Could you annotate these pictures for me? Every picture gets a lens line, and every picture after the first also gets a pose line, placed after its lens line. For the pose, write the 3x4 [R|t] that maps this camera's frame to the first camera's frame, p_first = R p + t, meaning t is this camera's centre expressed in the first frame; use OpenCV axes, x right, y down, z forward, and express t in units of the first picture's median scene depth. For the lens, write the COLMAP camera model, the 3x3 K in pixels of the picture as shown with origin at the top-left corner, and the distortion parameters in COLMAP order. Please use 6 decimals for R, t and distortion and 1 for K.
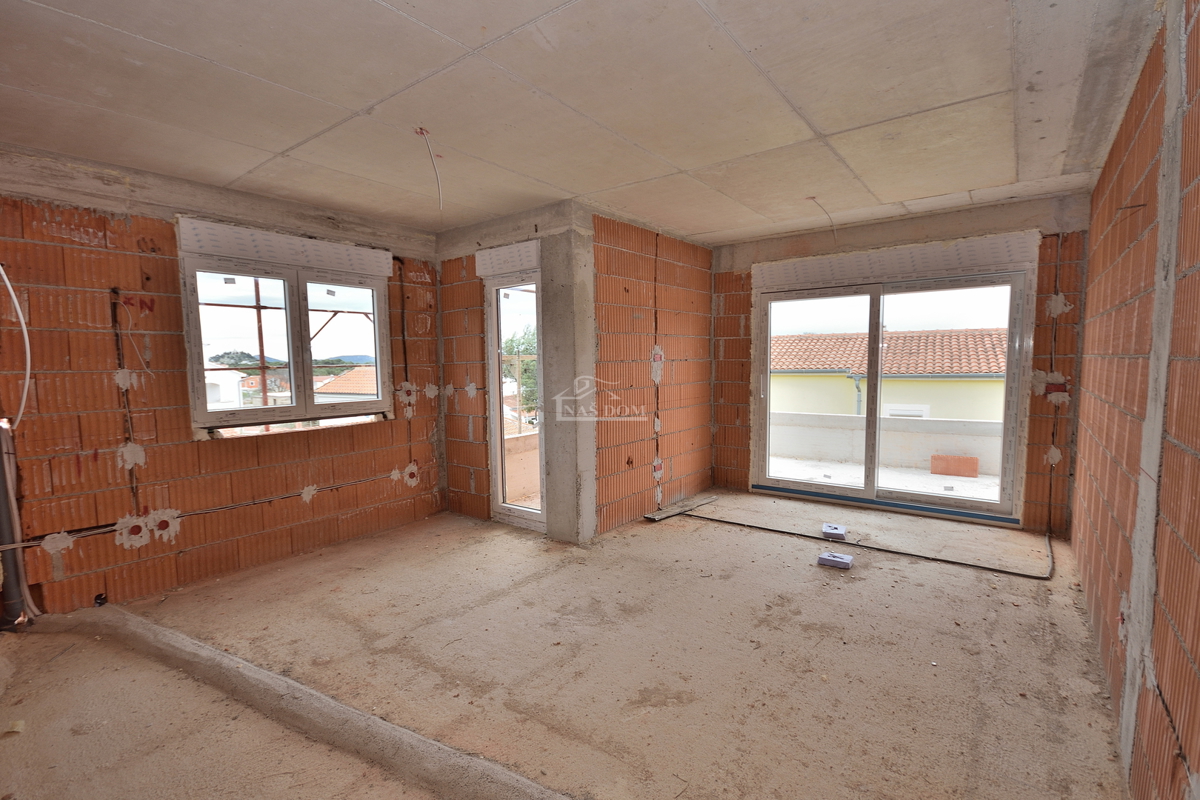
lens RADIAL K [[569.9, 0, 594.6], [0, 569.9, 417.4], [0, 0, 1]] dist [-0.003580, -0.002460]
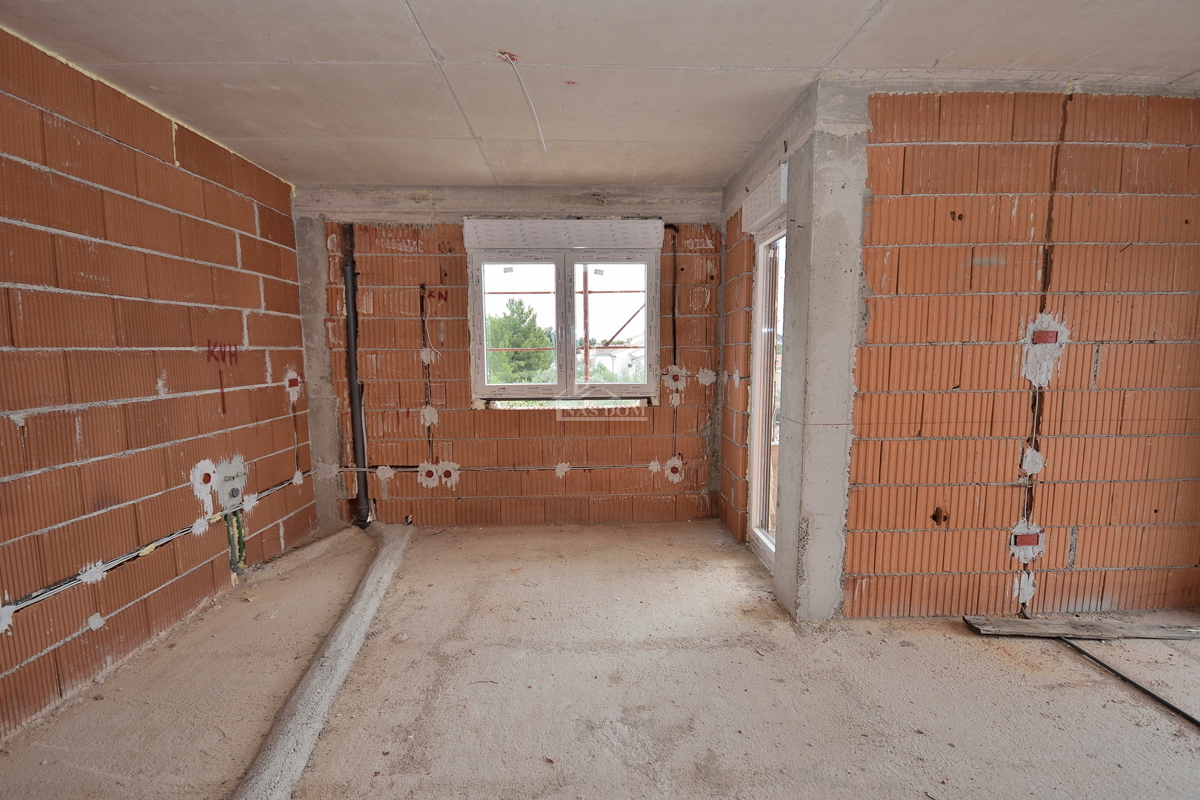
lens RADIAL K [[536.4, 0, 593.2], [0, 536.4, 413.8], [0, 0, 1]] dist [0.010389, -0.013083]
pose [[0.625979, 0.104983, -0.772741, 0.275623], [-0.077784, 0.994361, 0.072082, -0.042350], [0.775951, 0.014985, 0.630616, 0.413702]]
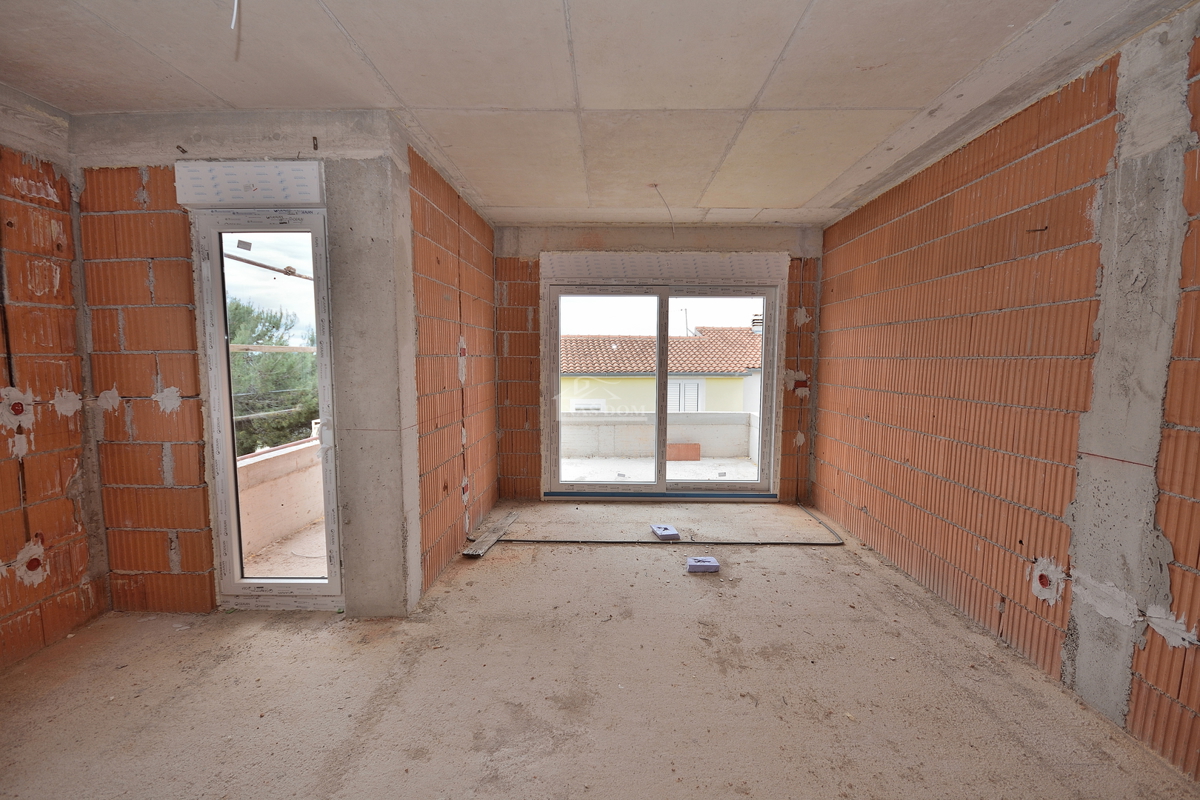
lens RADIAL K [[536.4, 0, 607.4], [0, 536.4, 413.6], [0, 0, 1]] dist [0.010389, -0.013083]
pose [[0.791974, -0.045180, 0.608880, -0.218877], [0.045029, 0.998865, 0.015548, -0.024074], [-0.608892, 0.015104, 0.793110, 0.322105]]
